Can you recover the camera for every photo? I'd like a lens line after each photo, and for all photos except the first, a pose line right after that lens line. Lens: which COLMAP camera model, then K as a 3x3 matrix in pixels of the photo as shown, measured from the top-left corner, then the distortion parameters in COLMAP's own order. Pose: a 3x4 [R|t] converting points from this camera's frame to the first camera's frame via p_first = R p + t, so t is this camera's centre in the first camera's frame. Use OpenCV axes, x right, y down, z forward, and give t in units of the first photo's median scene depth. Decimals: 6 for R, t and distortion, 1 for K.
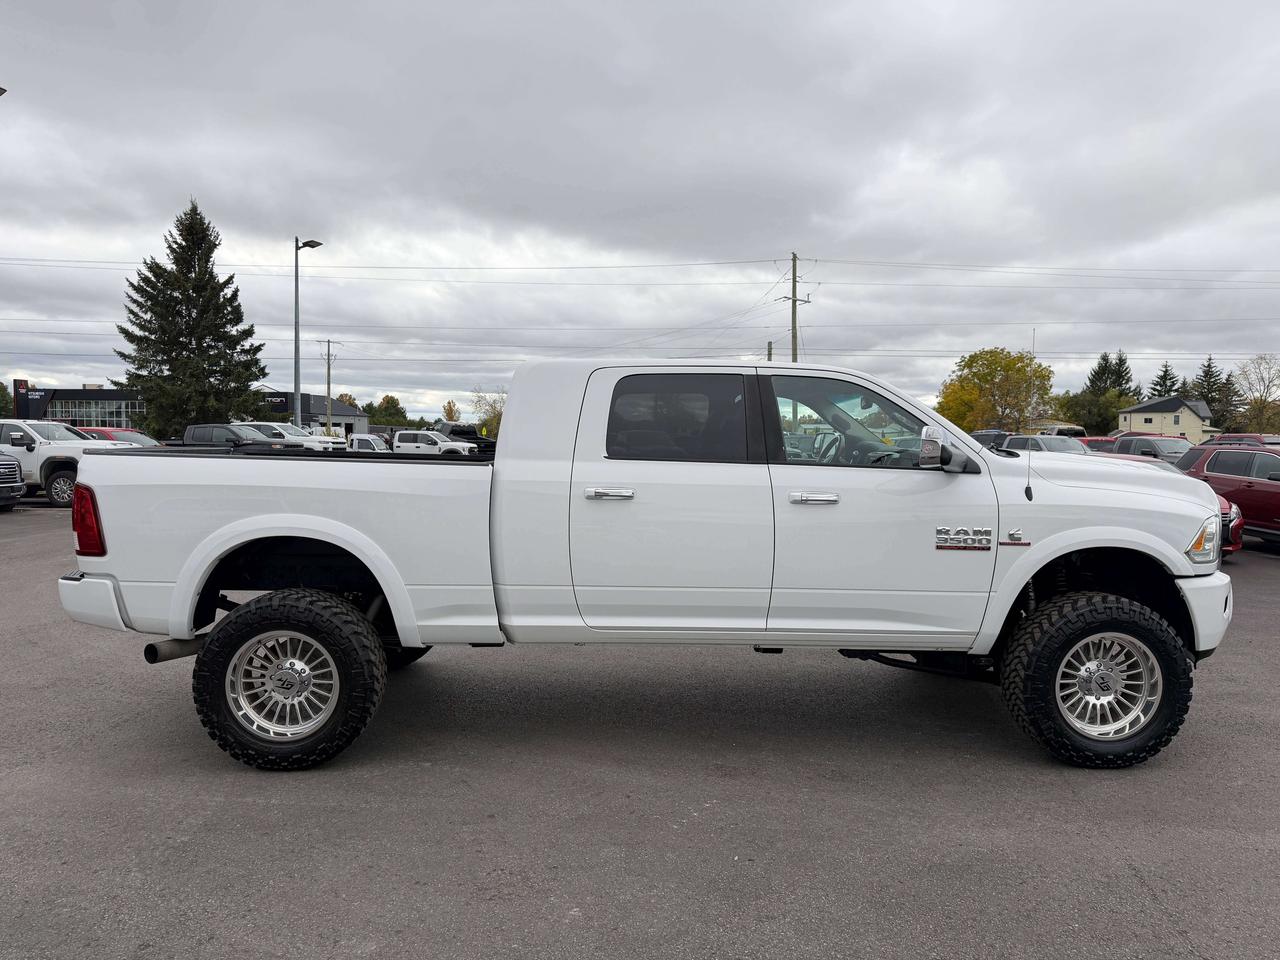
lens RADIAL K [[911.2, 0, 640.7], [0, 911.2, 482.9], [0, 0, 1]] dist [0.054958, -0.069888]
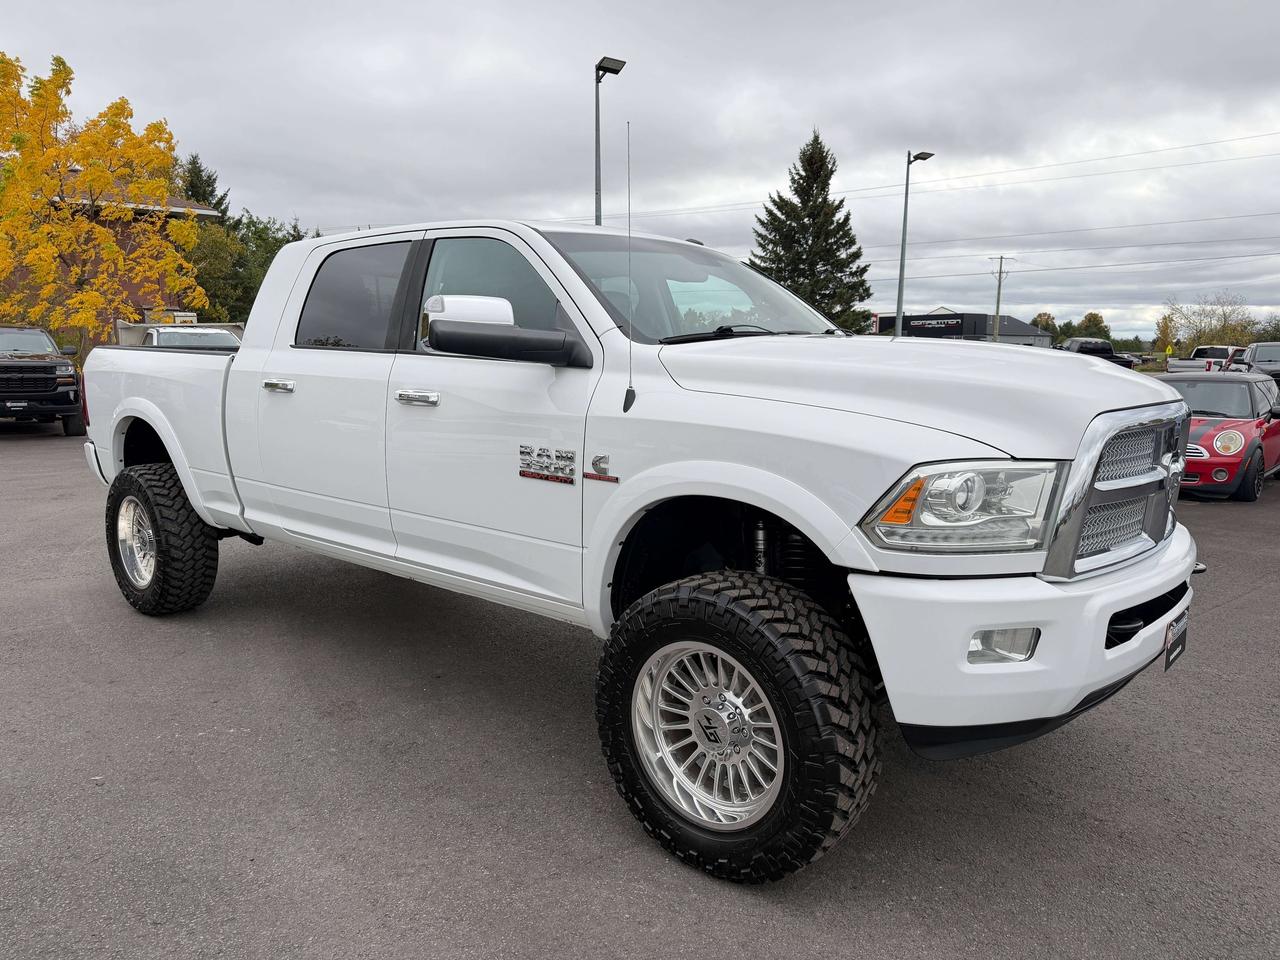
lens RADIAL K [[911.2, 0, 634.5], [0, 911.2, 477.5], [0, 0, 1]] dist [0.054958, -0.069888]
pose [[0.733459, 0.085944, -0.674279, 0.104339], [-0.033843, 0.995361, 0.090057, 0.001060], [0.678891, -0.043233, 0.732965, 0.067810]]
